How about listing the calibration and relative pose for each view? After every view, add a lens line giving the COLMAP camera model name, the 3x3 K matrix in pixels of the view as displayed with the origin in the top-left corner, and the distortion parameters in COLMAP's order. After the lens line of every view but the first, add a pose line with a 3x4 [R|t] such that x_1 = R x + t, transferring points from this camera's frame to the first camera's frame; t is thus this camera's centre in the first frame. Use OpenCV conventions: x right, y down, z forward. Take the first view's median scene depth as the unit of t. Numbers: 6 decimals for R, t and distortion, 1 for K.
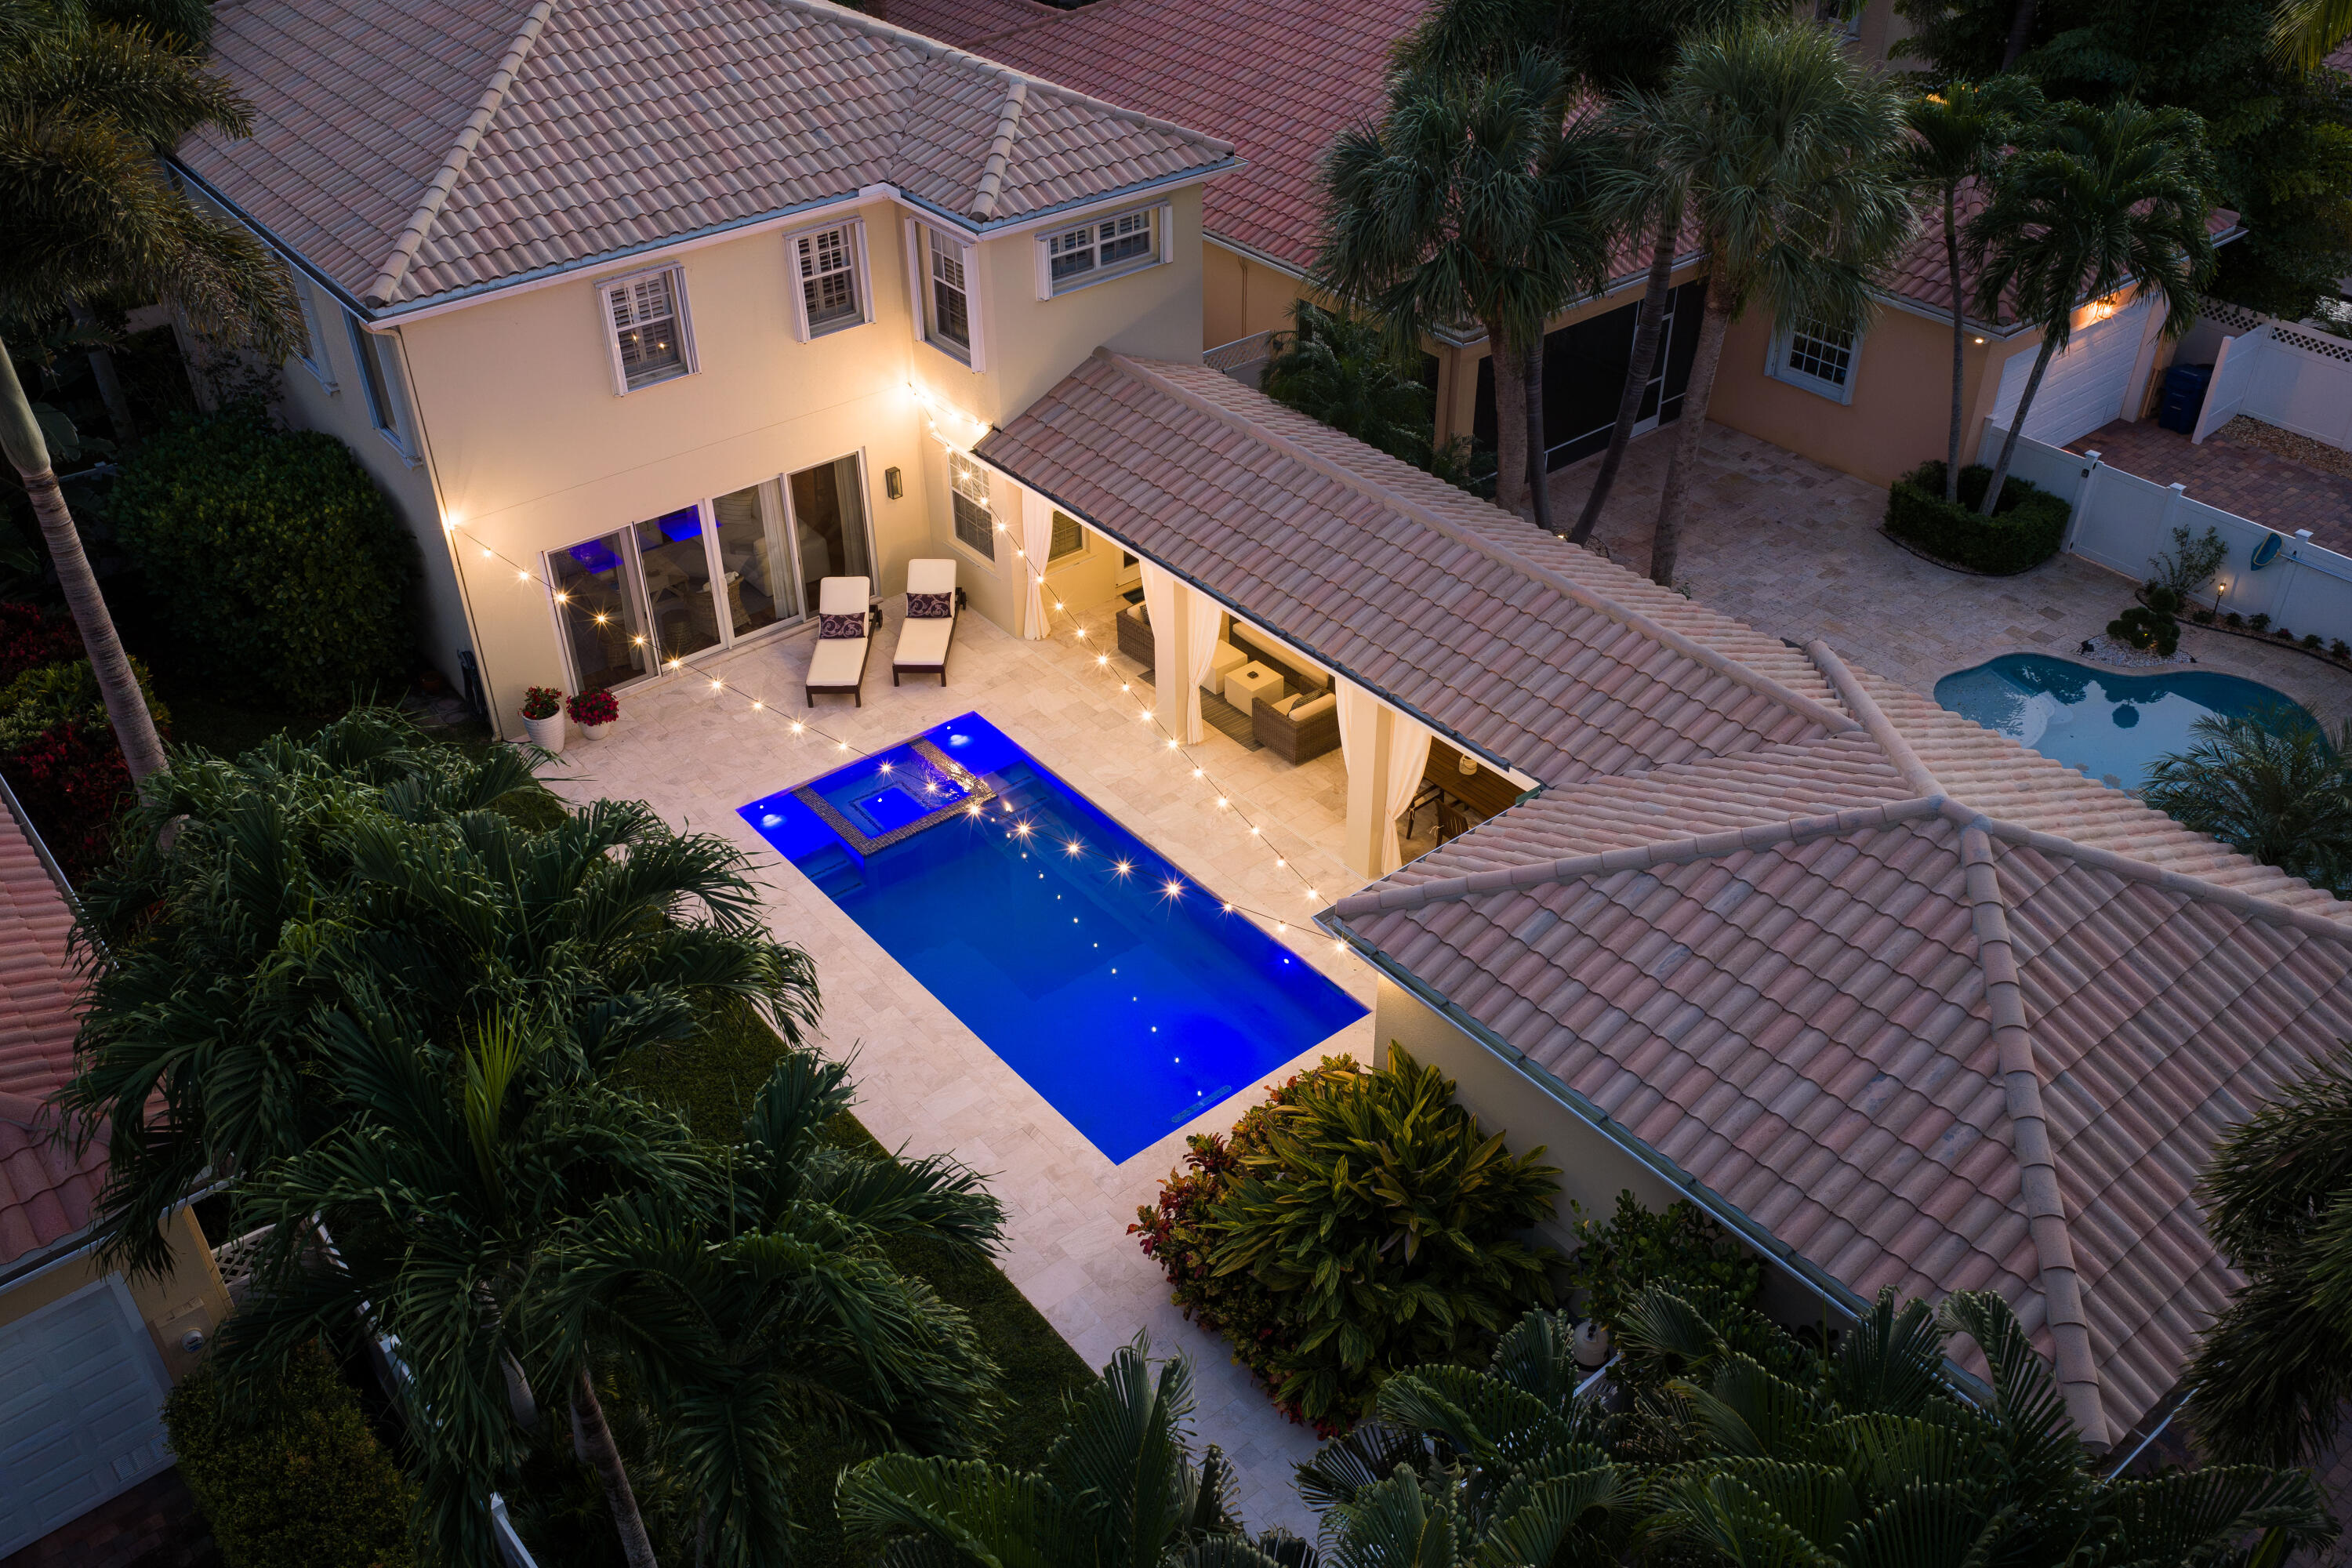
lens RADIAL K [[1974.5, 0, 1161.7], [0, 1974.5, 778.5], [0, 0, 1]] dist [0.014422, -0.001296]
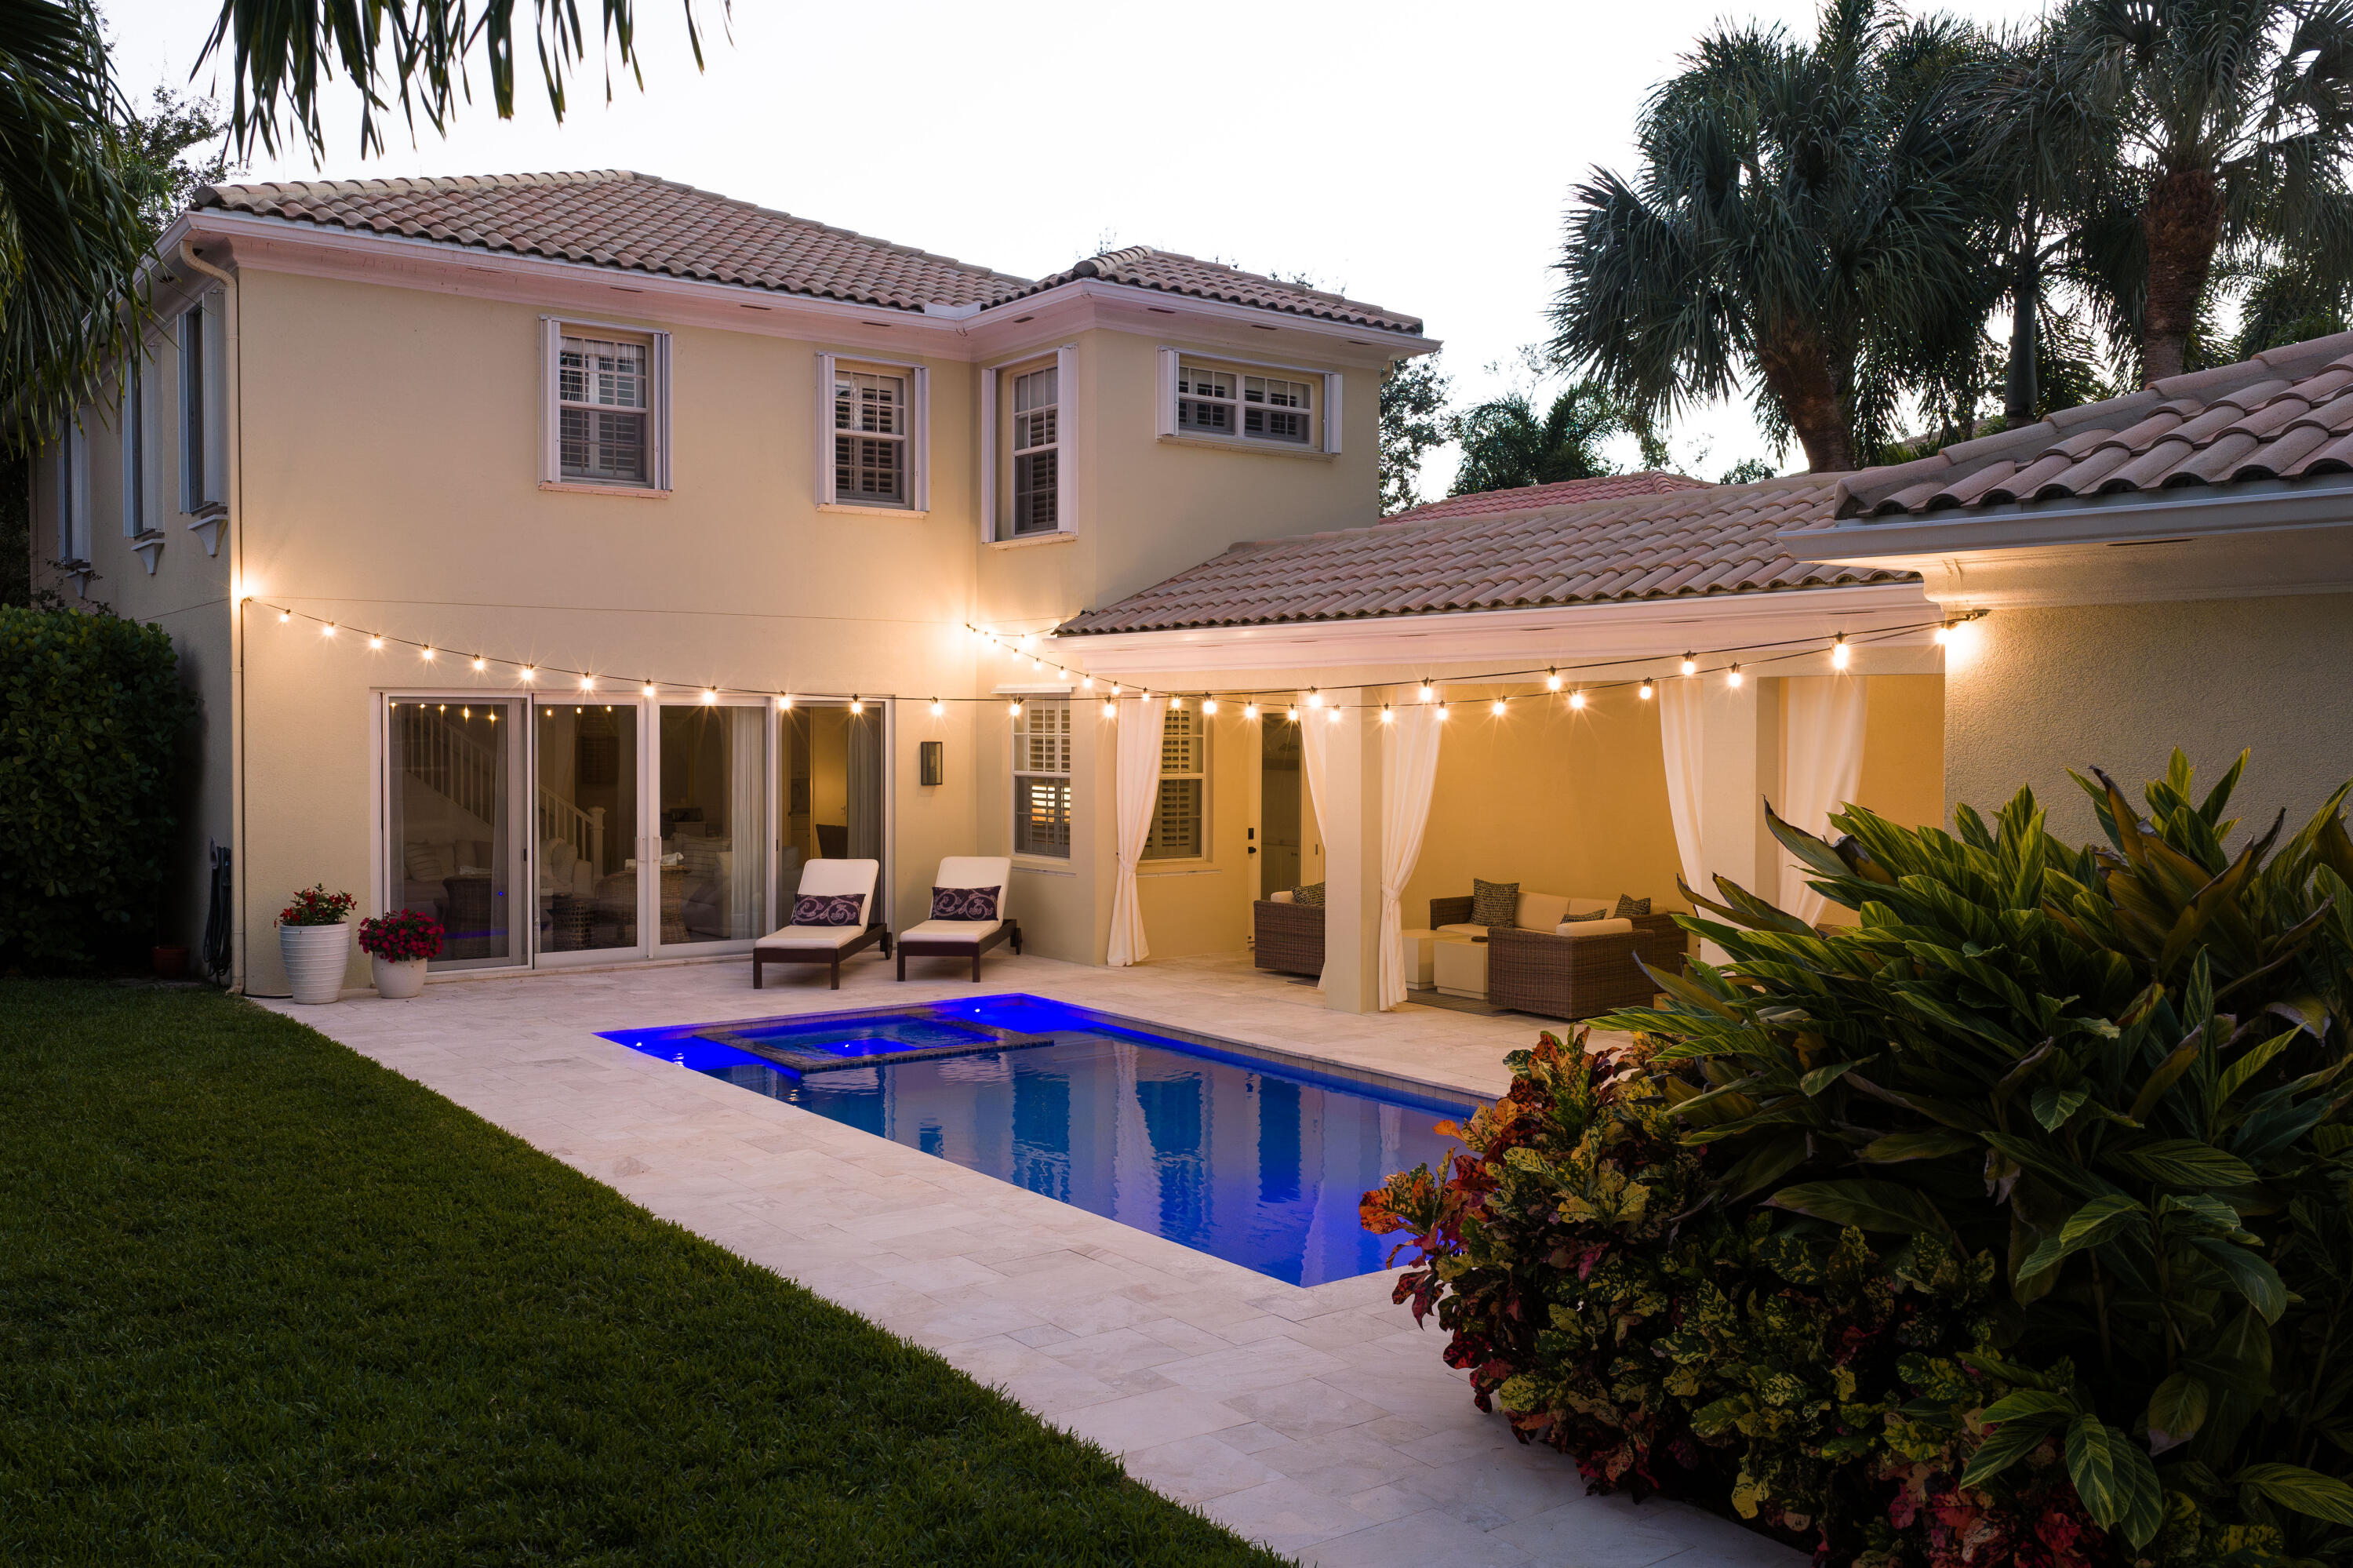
lens RADIAL K [[1975.5, 0, 1186.8], [0, 1975.5, 790.4], [0, 0, 1]] dist [0.014422, -0.001296]
pose [[0.999114, 0.021140, -0.036397, -0.024000], [-0.037562, 0.837994, -0.544386, 0.264189], [0.018992, 0.545270, 0.838045, 0.488541]]
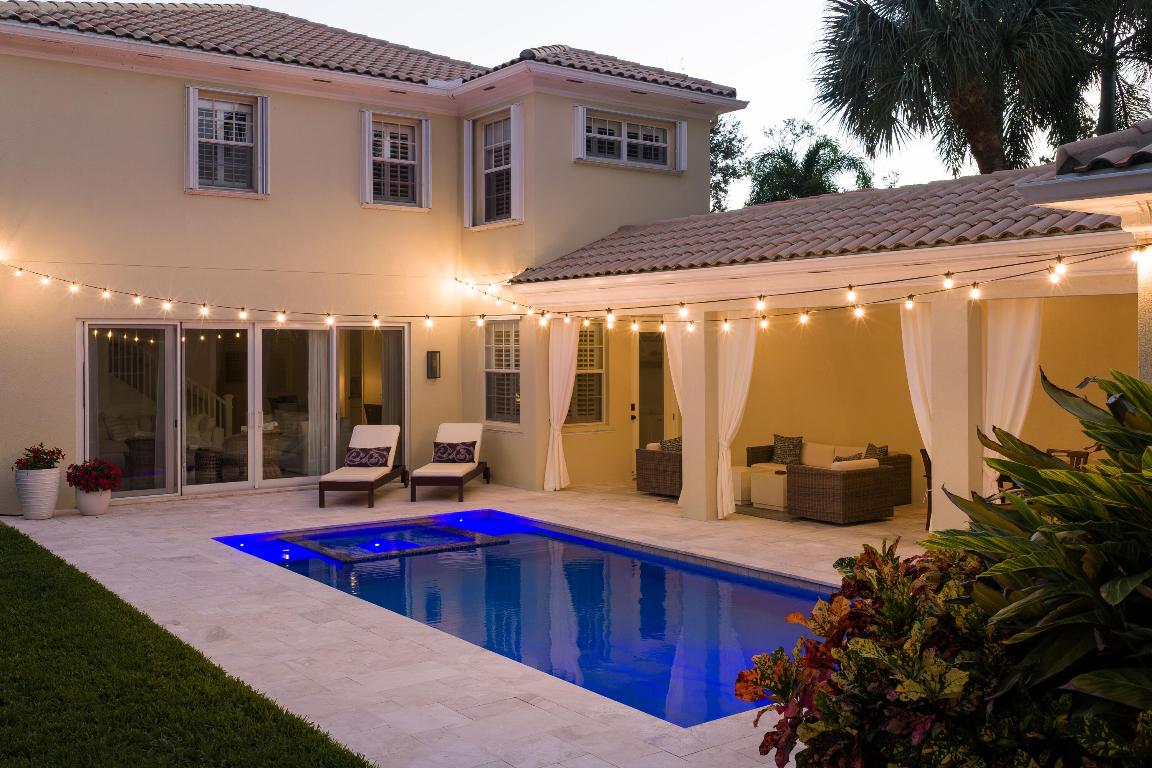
lens RADIAL K [[1141.8, 0, 589.0], [0, 1141.8, 348.7], [0, 0, 1]] dist [0.014130, 0.000000]
pose [[0.999208, 0.012565, -0.037743, -0.027773], [-0.031888, 0.820240, -0.571130, 0.235521], [0.023782, 0.571881, 0.819992, 0.538776]]
